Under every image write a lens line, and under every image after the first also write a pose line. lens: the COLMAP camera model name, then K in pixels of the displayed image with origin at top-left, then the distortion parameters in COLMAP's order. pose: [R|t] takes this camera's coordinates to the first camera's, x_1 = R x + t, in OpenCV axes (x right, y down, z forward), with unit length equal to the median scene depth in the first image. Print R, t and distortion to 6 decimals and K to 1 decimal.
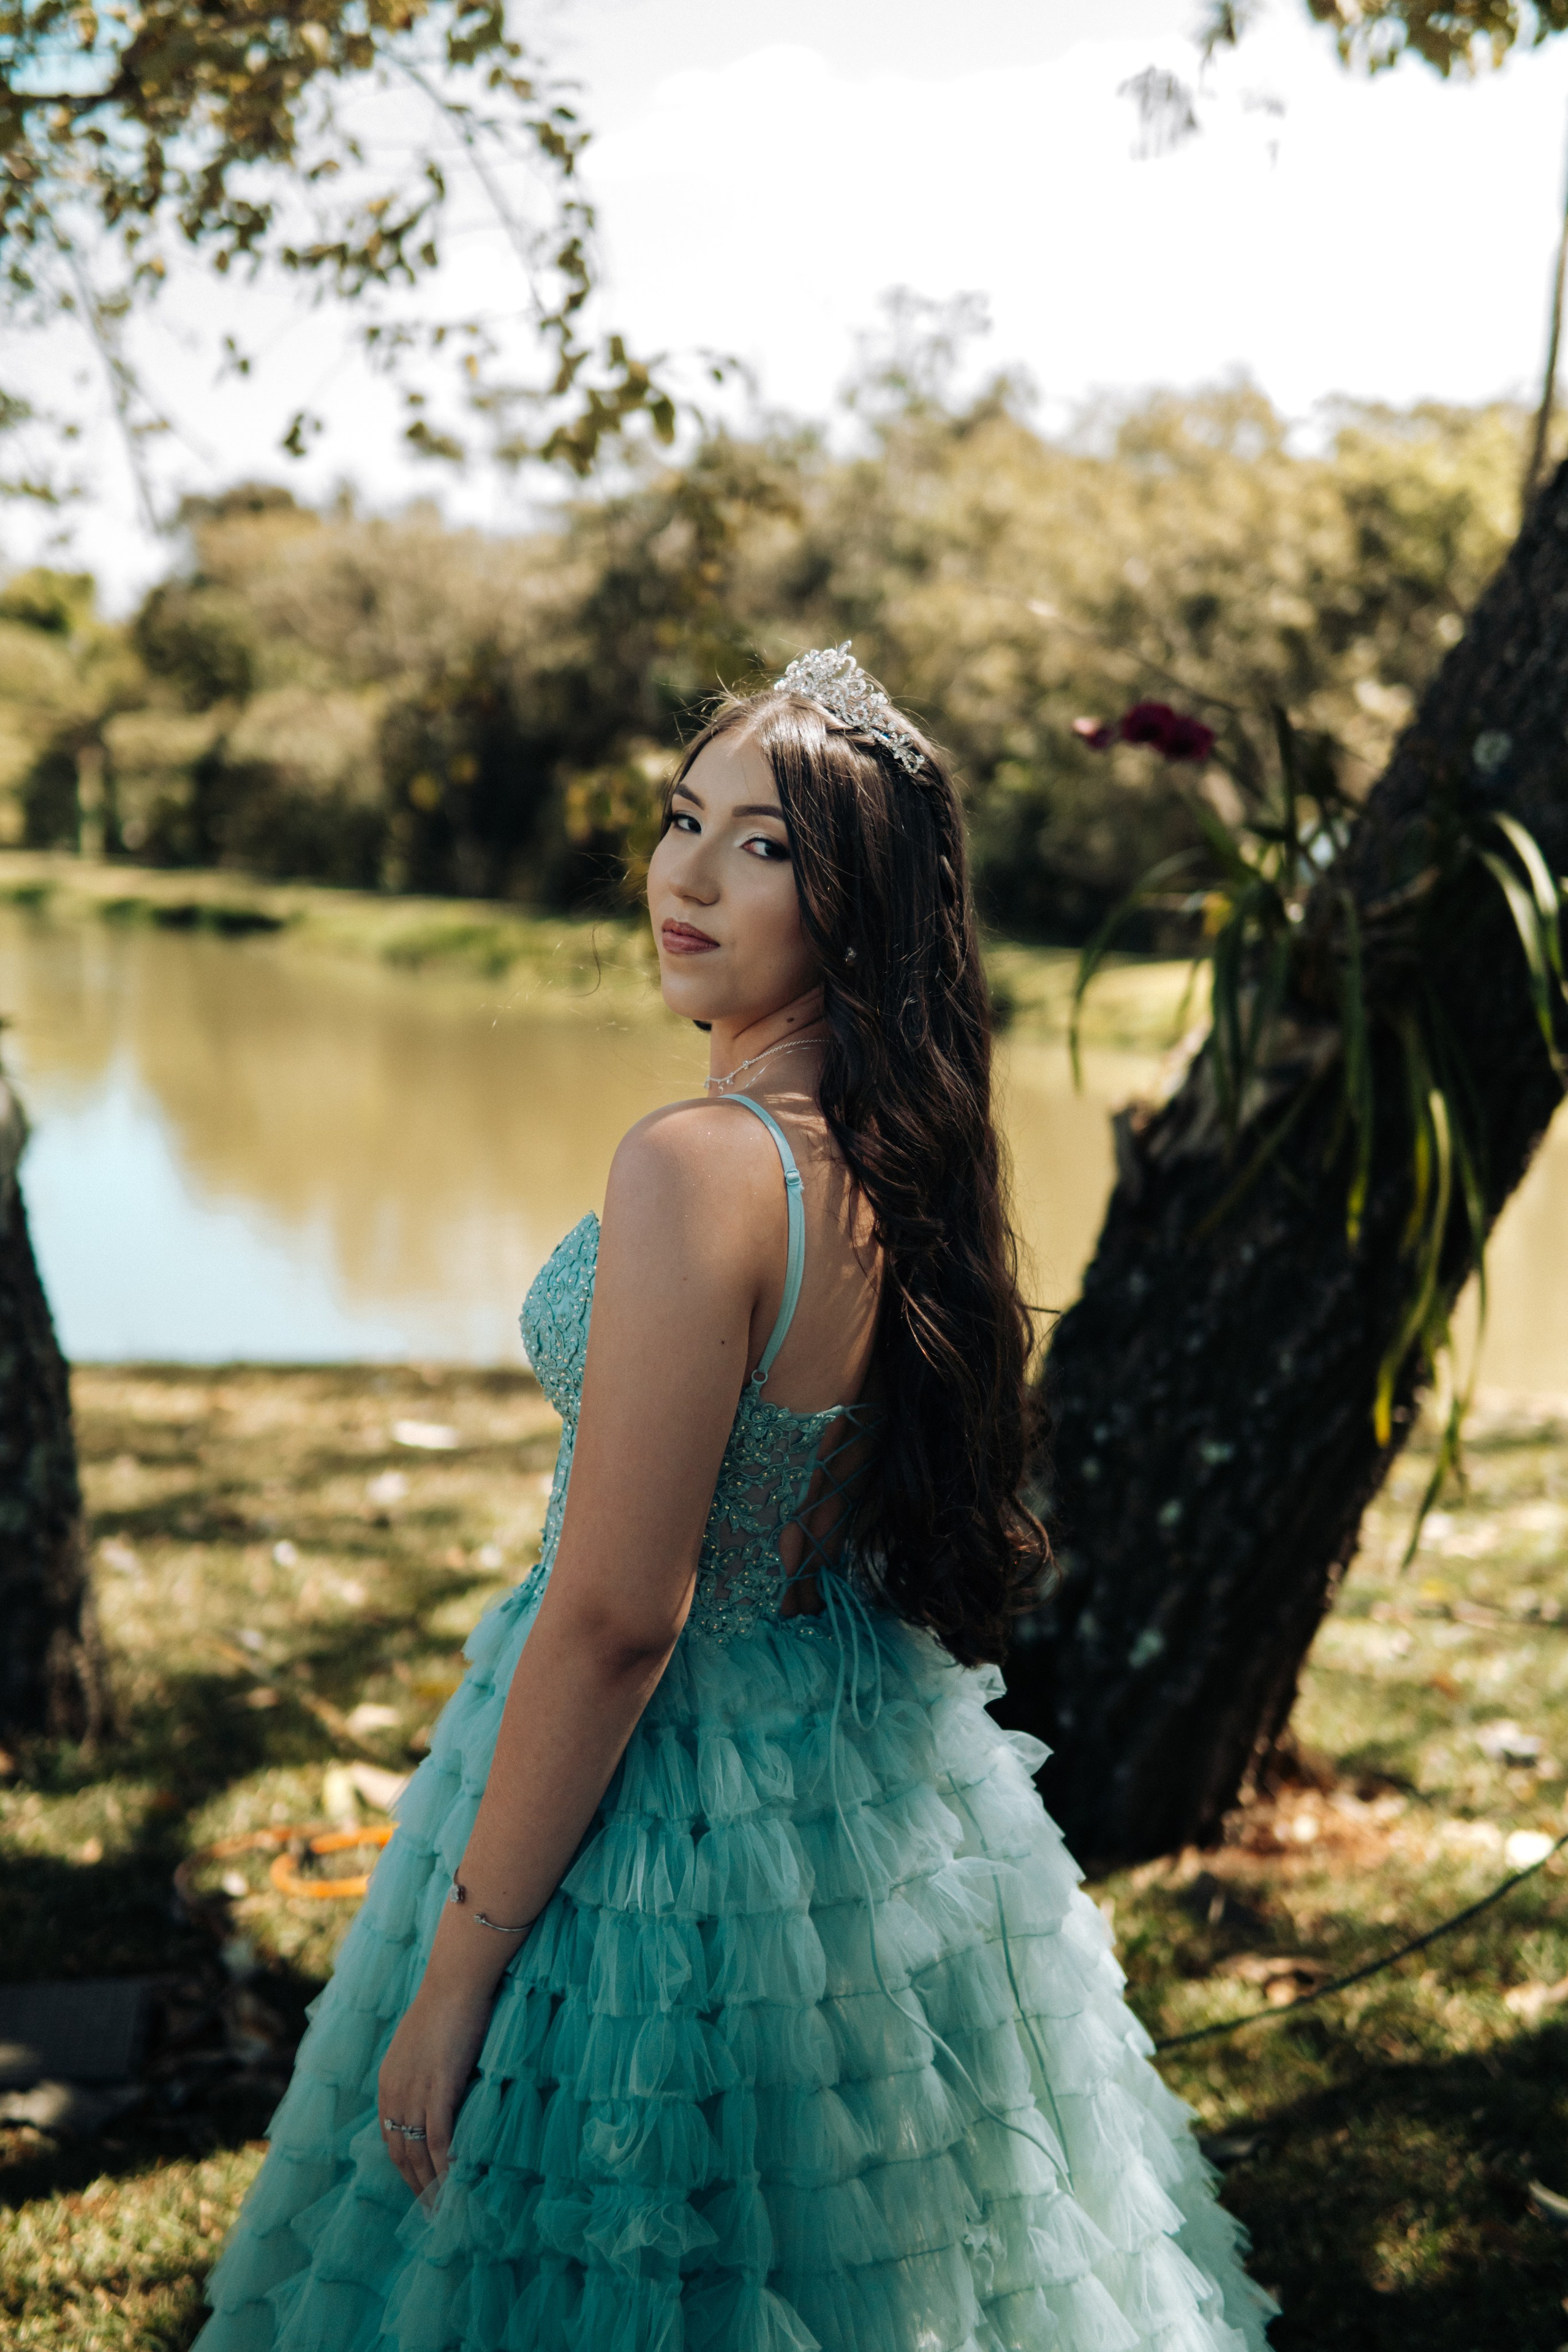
lens RADIAL K [[2885.3, 0, 645.9], [0, 2885.3, 1259.8], [0, 0, 1]] dist [0.026692, 0.082102]
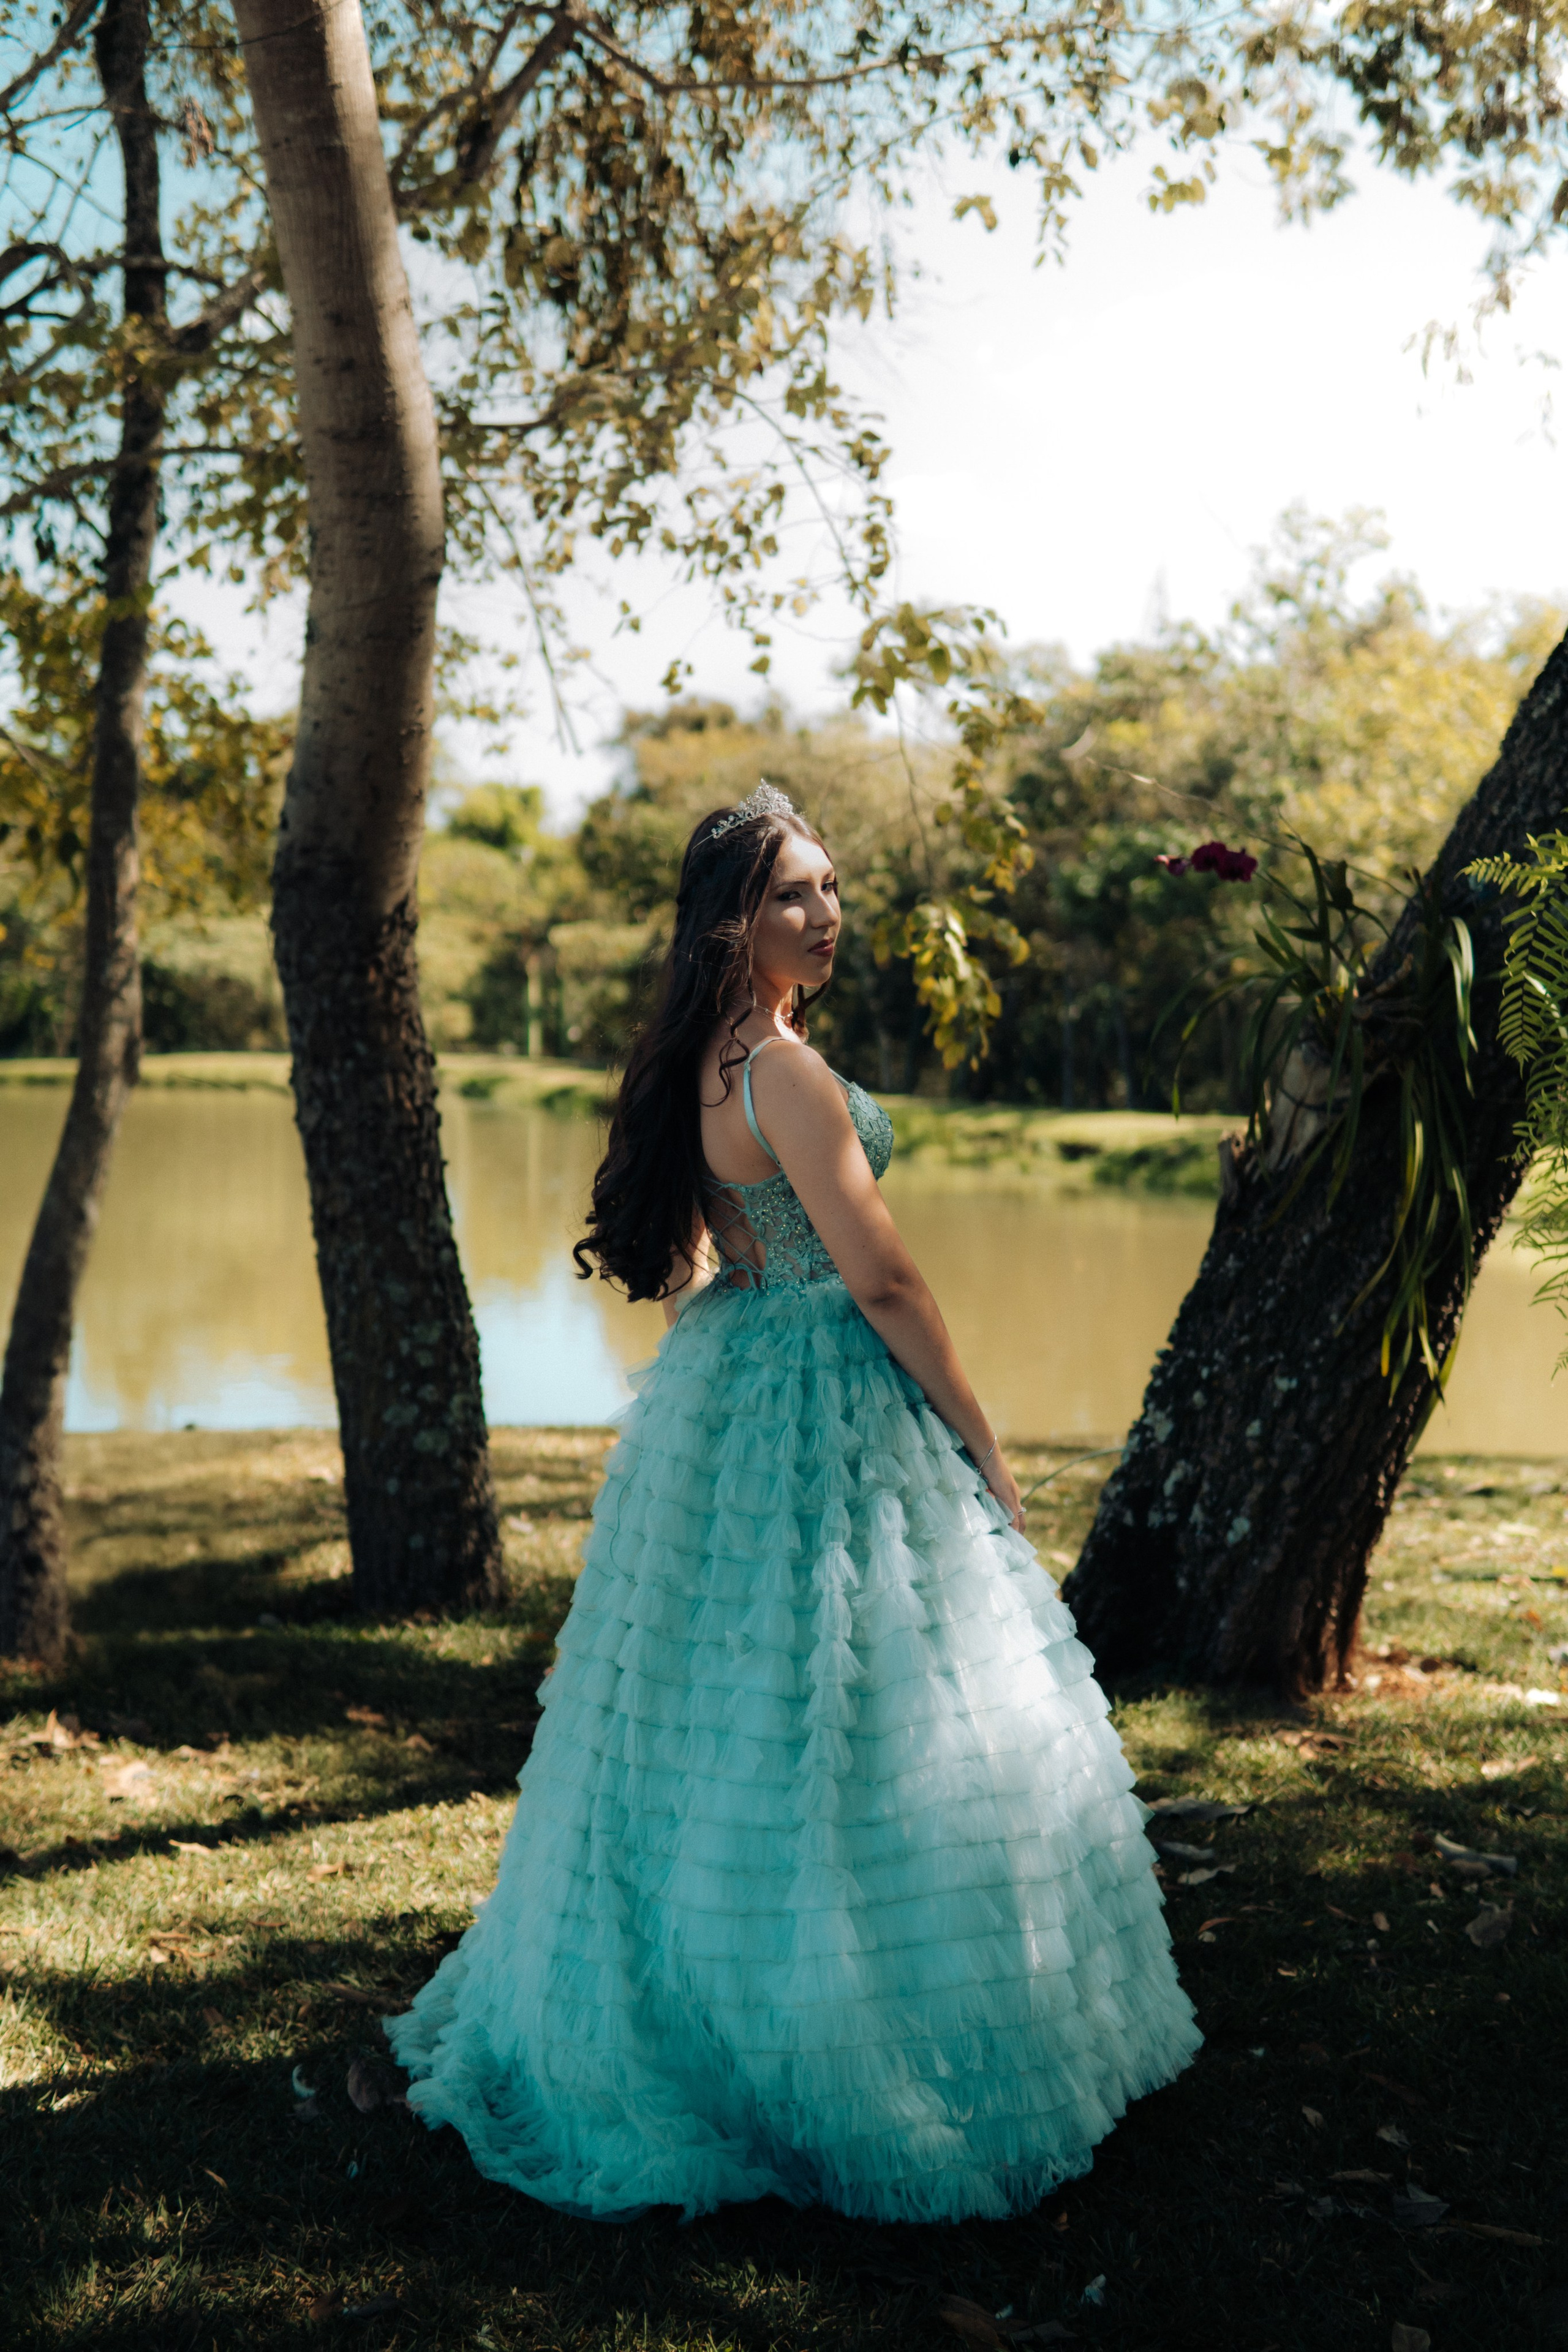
lens RADIAL K [[2885.3, 0, 645.9], [0, 2885.3, 1259.8], [0, 0, 1]] dist [0.026692, 0.082102]
pose [[0.988822, 0.011416, -0.148665, 0.064578], [-0.021735, 0.997450, -0.067975, 0.070543], [0.147510, 0.070447, 0.986549, -0.275897]]
